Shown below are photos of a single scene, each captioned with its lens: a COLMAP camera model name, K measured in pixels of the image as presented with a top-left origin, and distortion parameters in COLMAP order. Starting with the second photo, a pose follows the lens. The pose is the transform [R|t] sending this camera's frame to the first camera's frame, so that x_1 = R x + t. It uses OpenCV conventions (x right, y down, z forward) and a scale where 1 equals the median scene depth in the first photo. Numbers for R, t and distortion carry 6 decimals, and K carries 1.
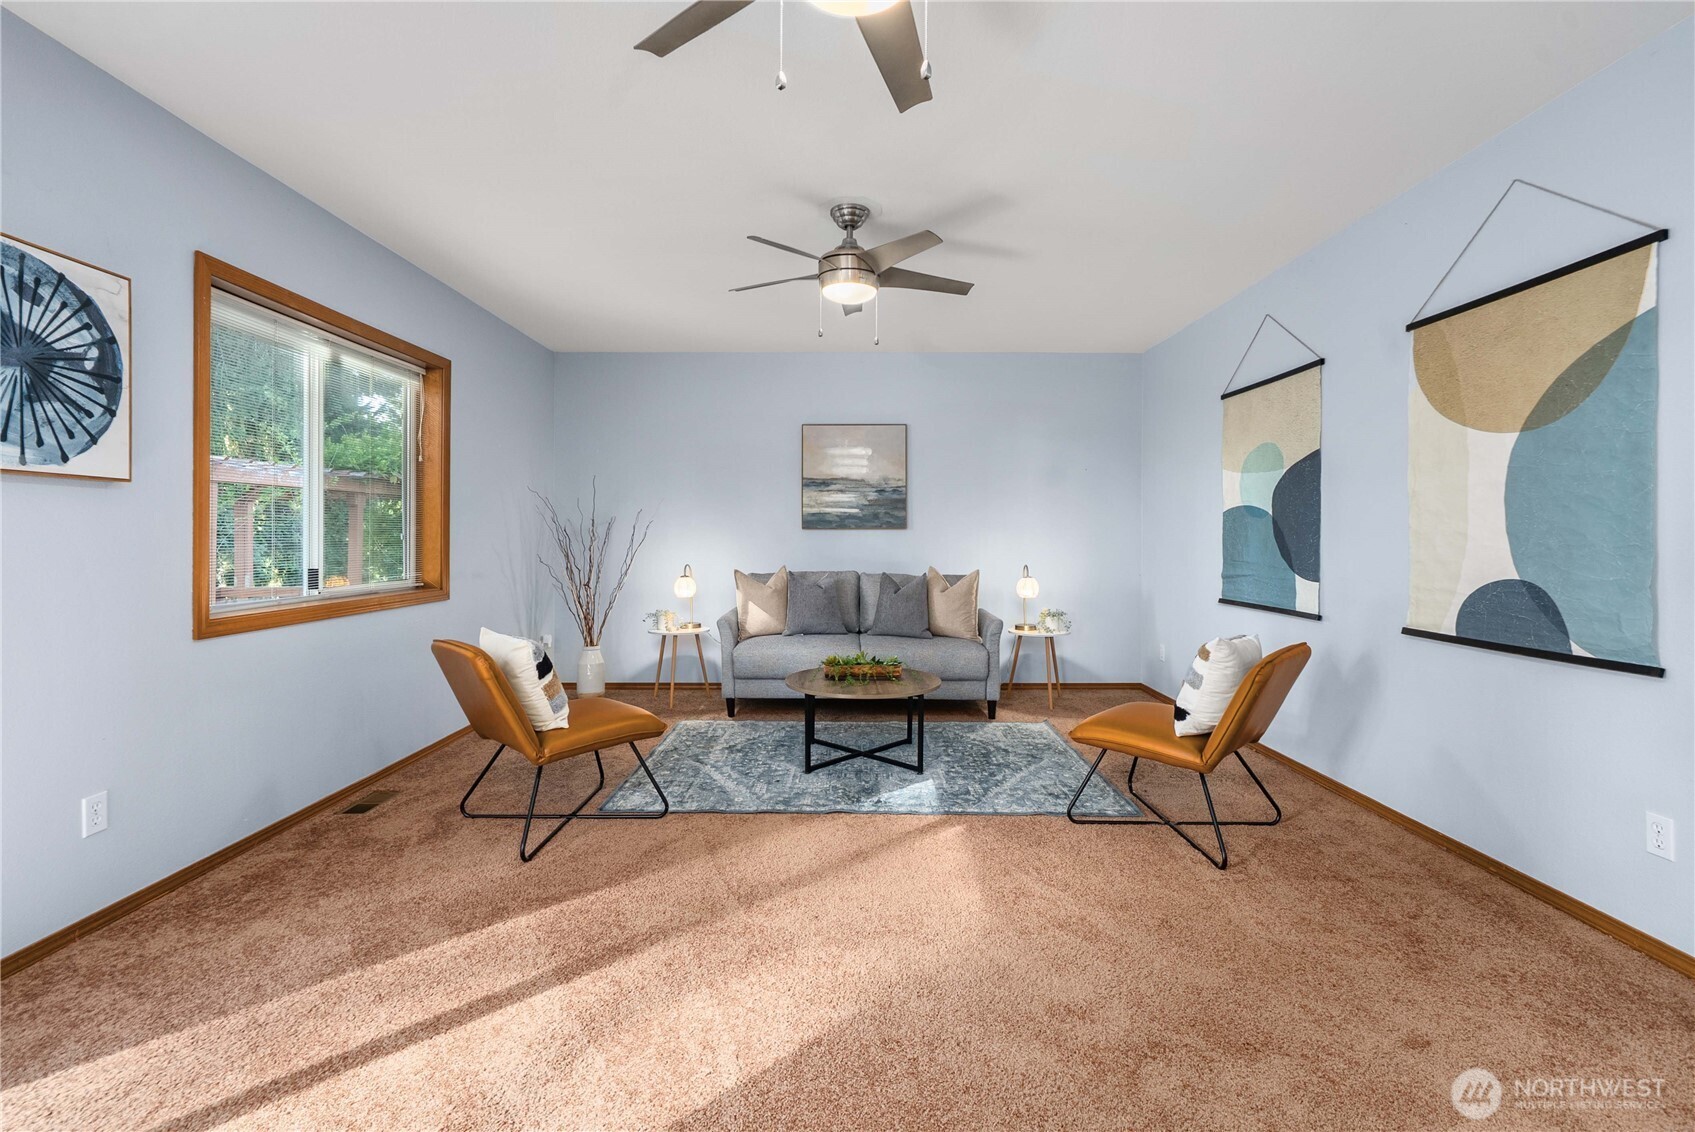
lens RADIAL K [[761.2, 0, 850.7], [0, 761.2, 547.6], [0, 0, 1]] dist [-0.001013, 0.000683]
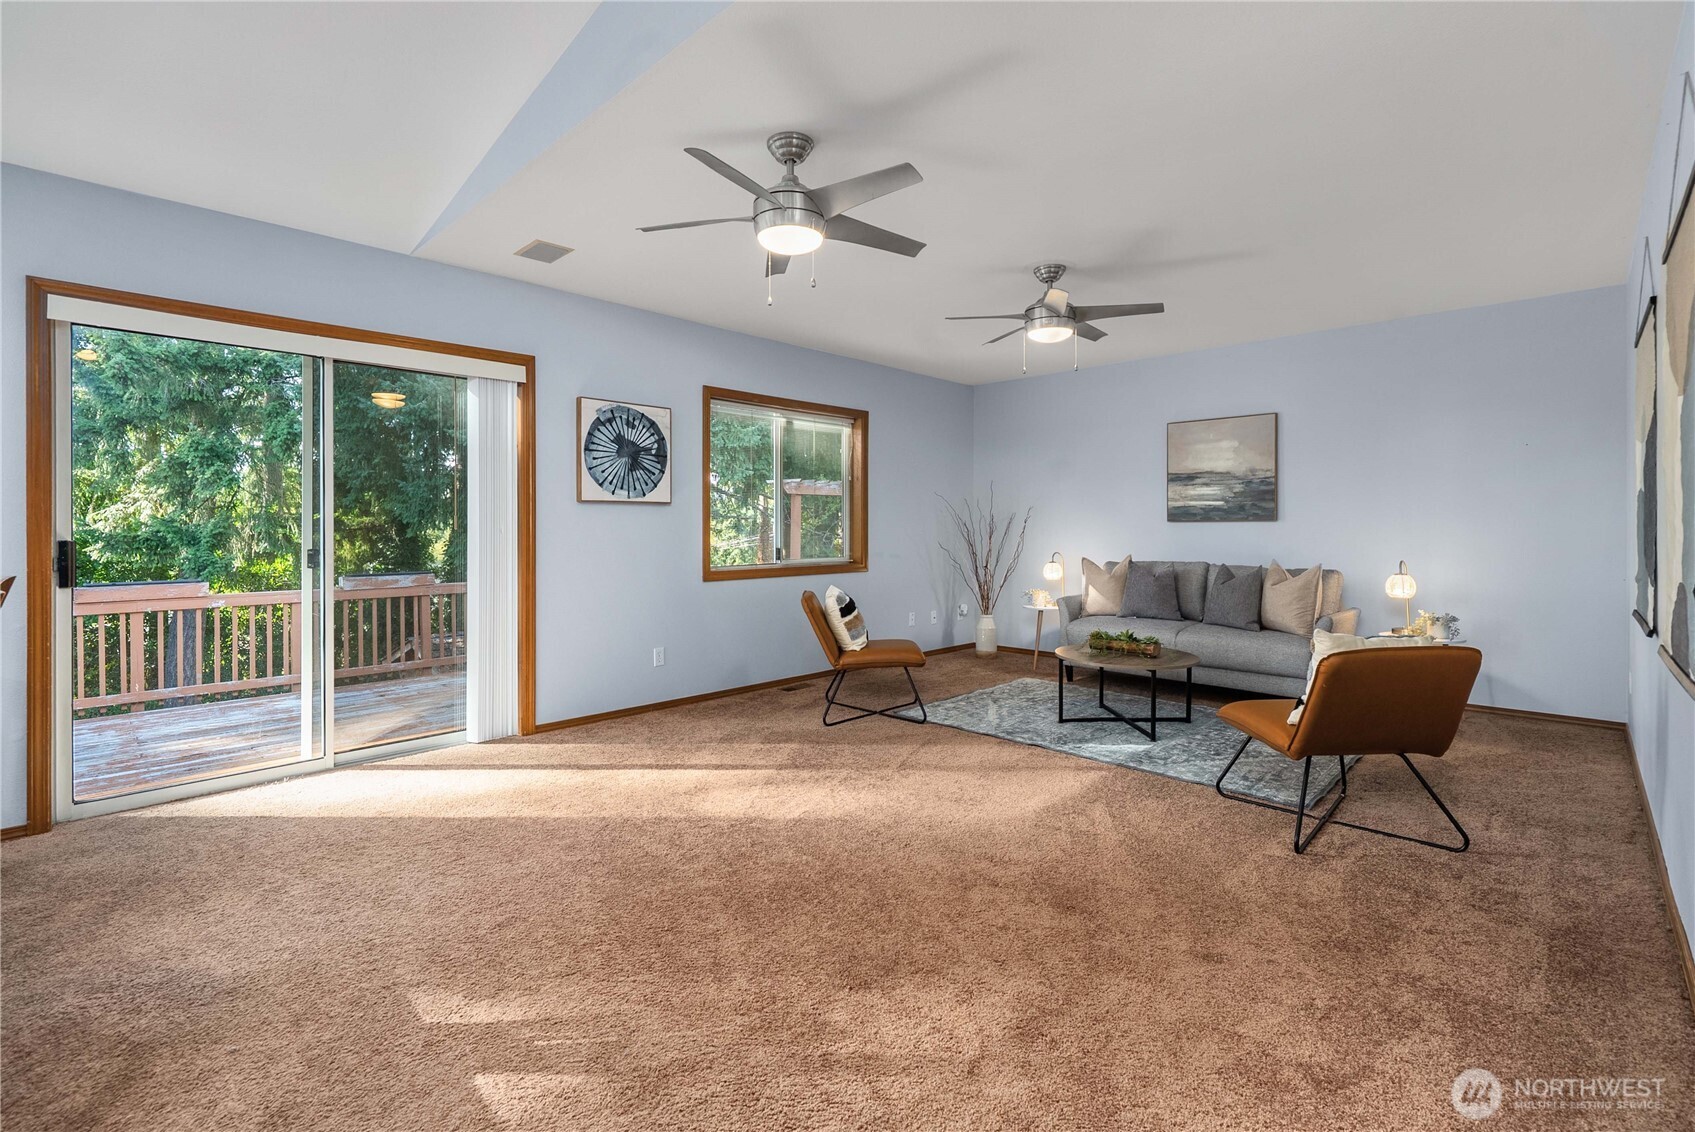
lens RADIAL K [[761.2, 0, 850.7], [0, 761.2, 547.6], [0, 0, 1]] dist [-0.001013, 0.000683]
pose [[0.720226, 0.016387, -0.693546, 0.641829], [-0.008785, 0.999856, 0.014502, 0.000768], [0.693684, -0.004352, 0.720266, -0.131793]]
